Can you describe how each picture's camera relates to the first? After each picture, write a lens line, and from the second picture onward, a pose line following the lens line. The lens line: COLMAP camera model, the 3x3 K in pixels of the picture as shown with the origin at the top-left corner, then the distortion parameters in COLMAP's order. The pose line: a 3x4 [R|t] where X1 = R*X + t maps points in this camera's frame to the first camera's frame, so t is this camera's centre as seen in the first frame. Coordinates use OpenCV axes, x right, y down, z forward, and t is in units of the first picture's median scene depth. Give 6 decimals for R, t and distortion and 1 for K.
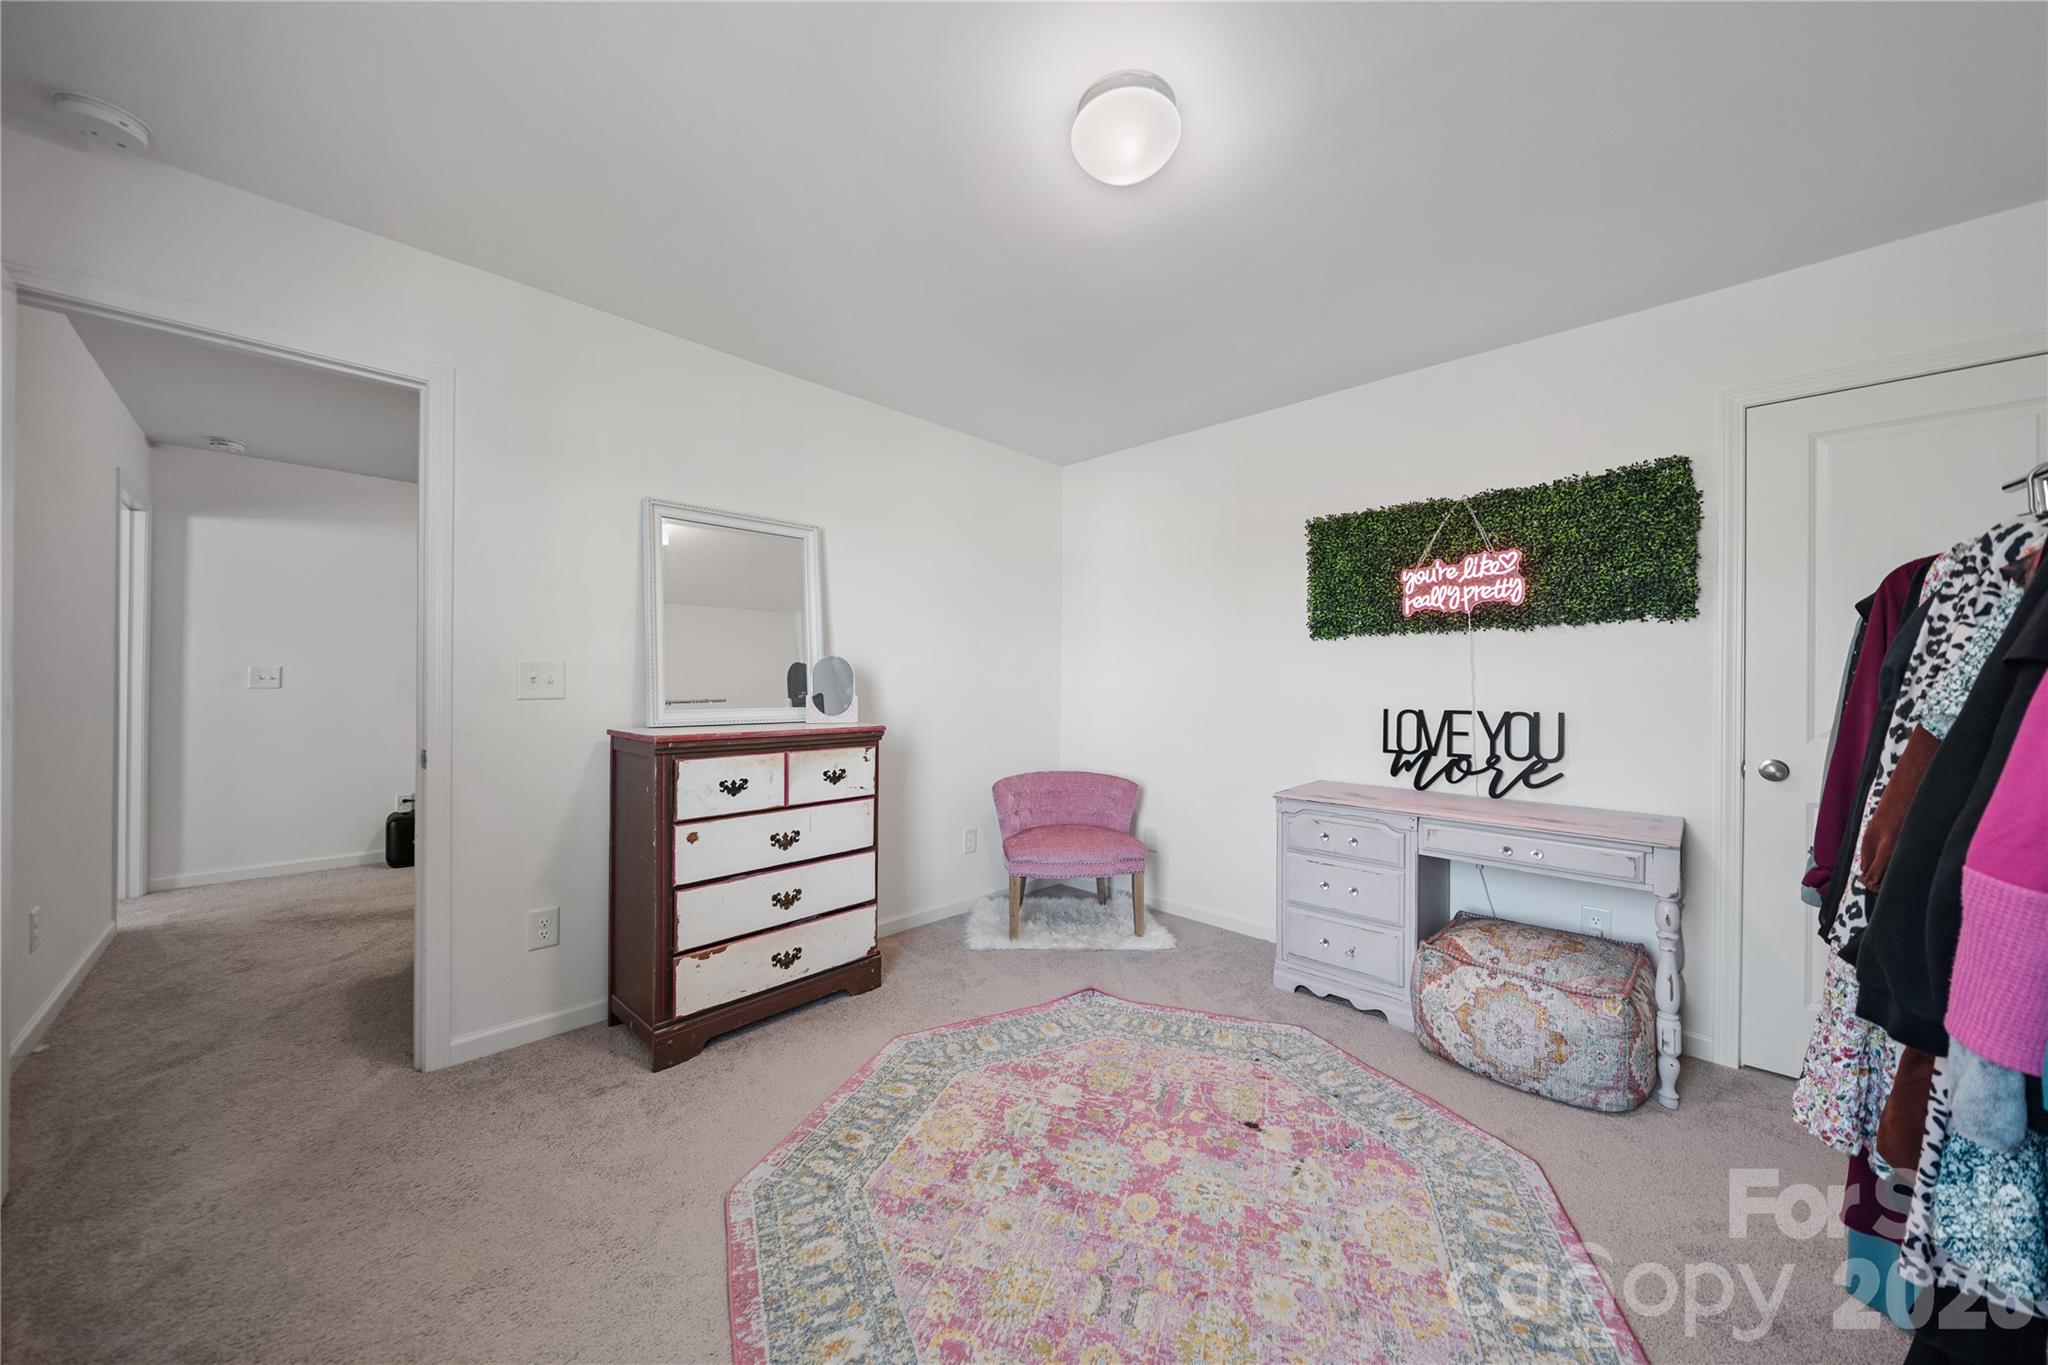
lens RADIAL K [[706.4, 0, 1032.1], [0, 706.4, 679.3], [0, 0, 1]] dist [-0.001070, -0.000145]
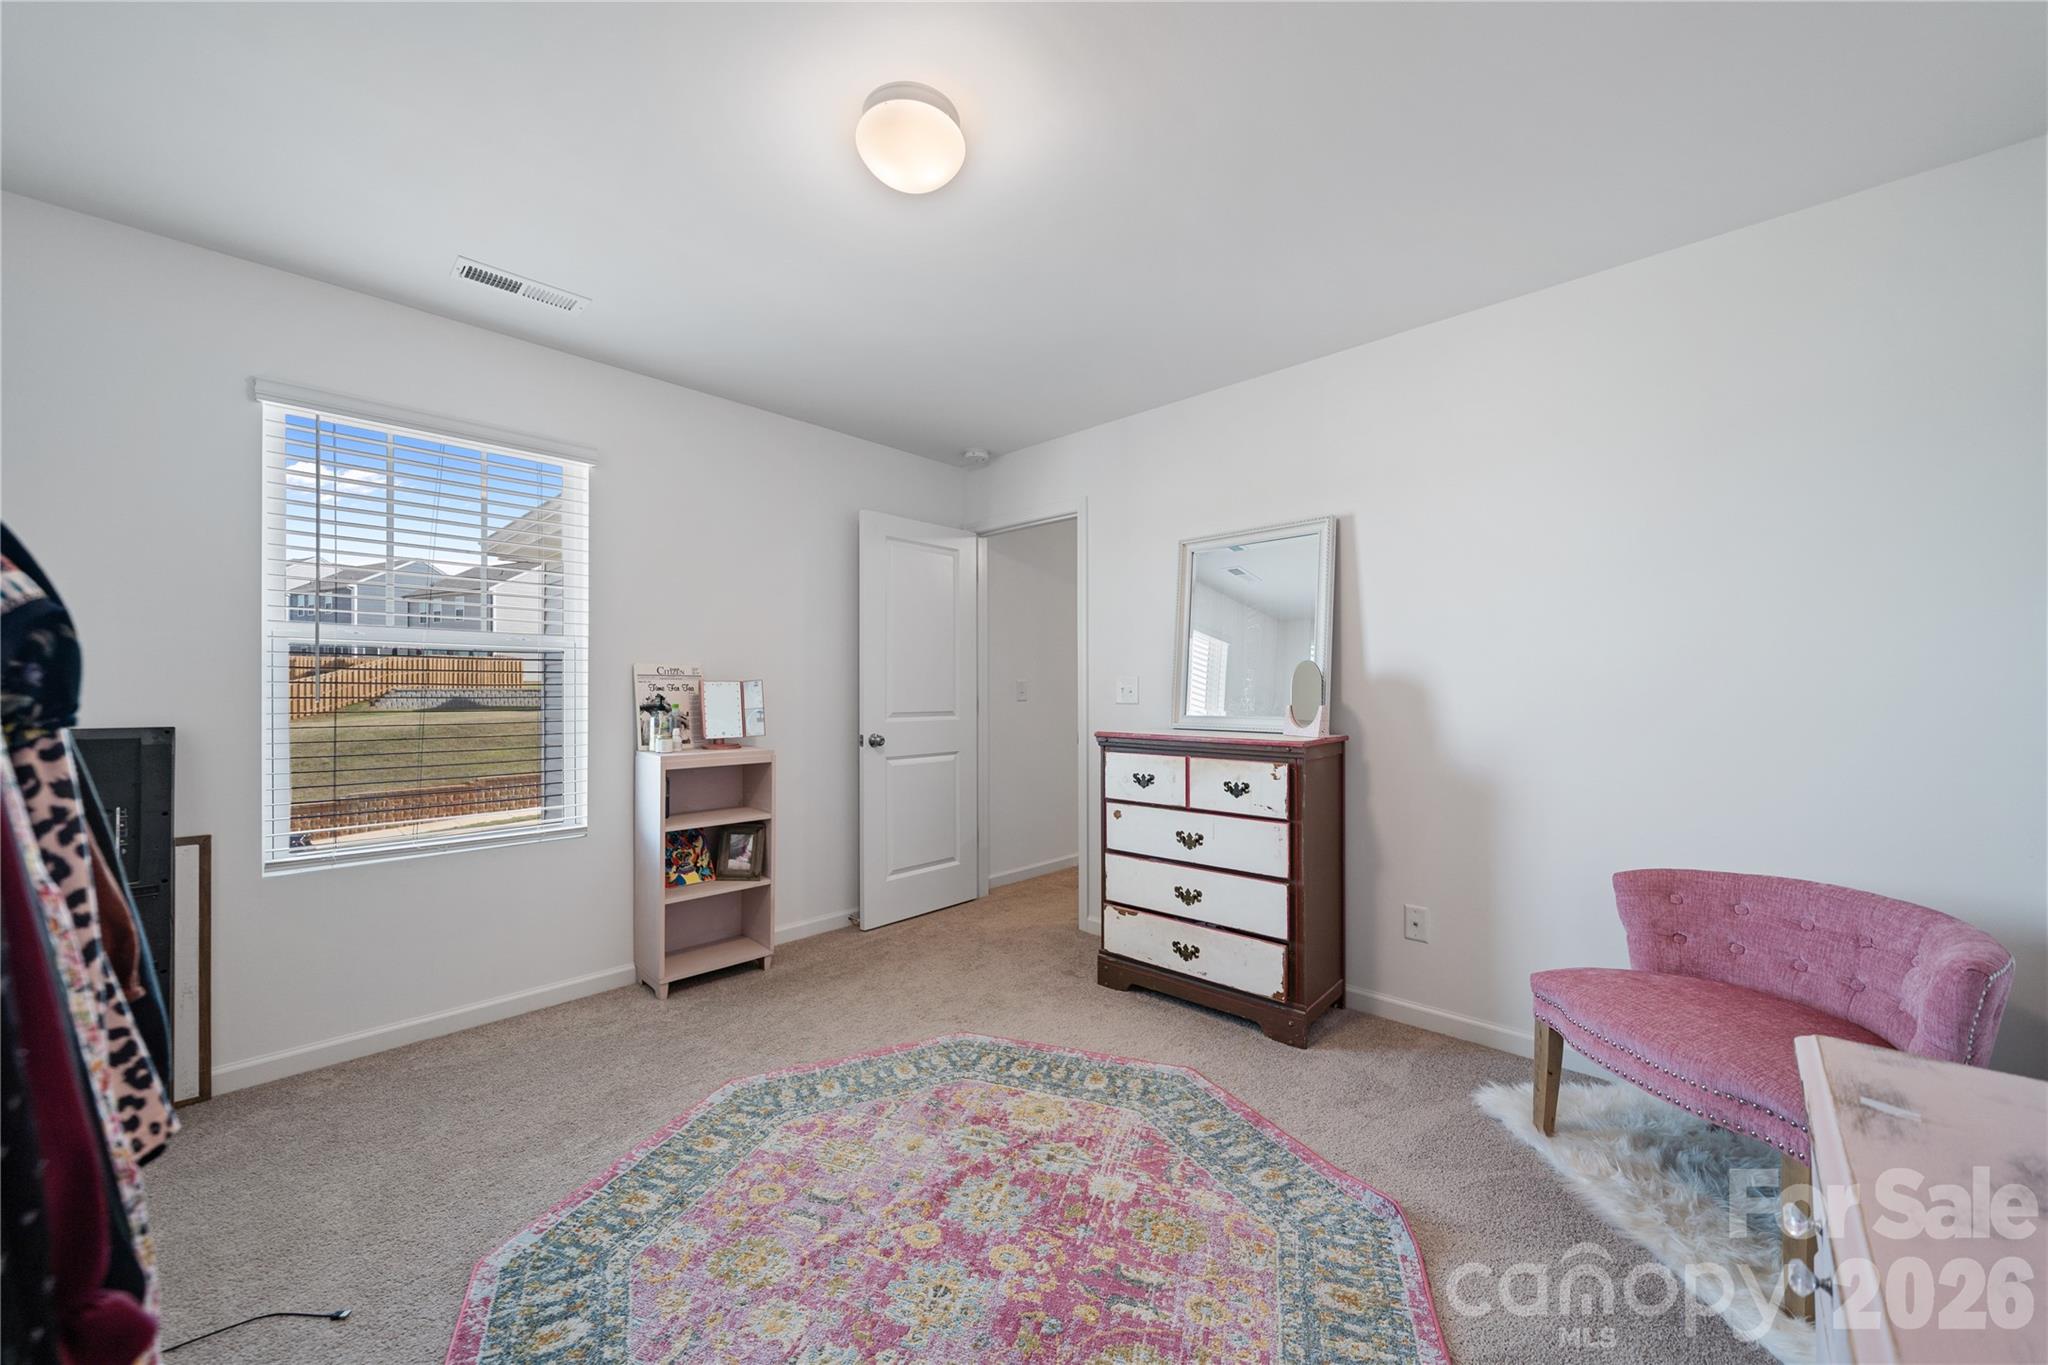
lens RADIAL K [[756.5, 0, 1031.0], [0, 756.5, 684.1], [0, 0, 1]] dist [0.000022, -0.000085]
pose [[0.007581, -0.016118, -0.999841, 0.879647], [0.004014, 0.999863, -0.016087, 0.012330], [0.999963, -0.003891, 0.007644, 0.840979]]
